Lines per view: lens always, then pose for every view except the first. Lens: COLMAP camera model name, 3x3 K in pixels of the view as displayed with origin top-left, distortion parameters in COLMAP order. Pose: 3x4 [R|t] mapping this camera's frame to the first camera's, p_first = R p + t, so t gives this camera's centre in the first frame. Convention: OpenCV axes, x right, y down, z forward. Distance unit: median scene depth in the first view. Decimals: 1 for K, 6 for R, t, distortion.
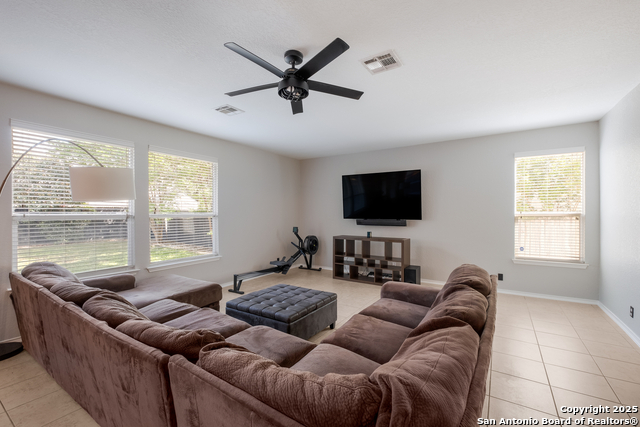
lens RADIAL K [[272.1, 0, 320.4], [0, 272.1, 211.5], [0, 0, 1]] dist [-0.000054, -0.001142]
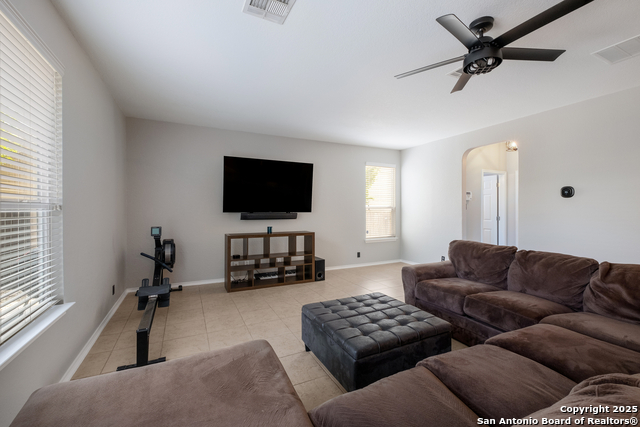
lens RADIAL K [[273.8, 0, 323.5], [0, 273.8, 205.6], [0, 0, 1]] dist [0.000918, -0.000184]
pose [[0.515255, 0.008135, 0.856998, -0.492833], [-0.003657, 0.999967, -0.007294, 0.012884], [-0.857029, 0.000624, 0.515267, 0.413004]]
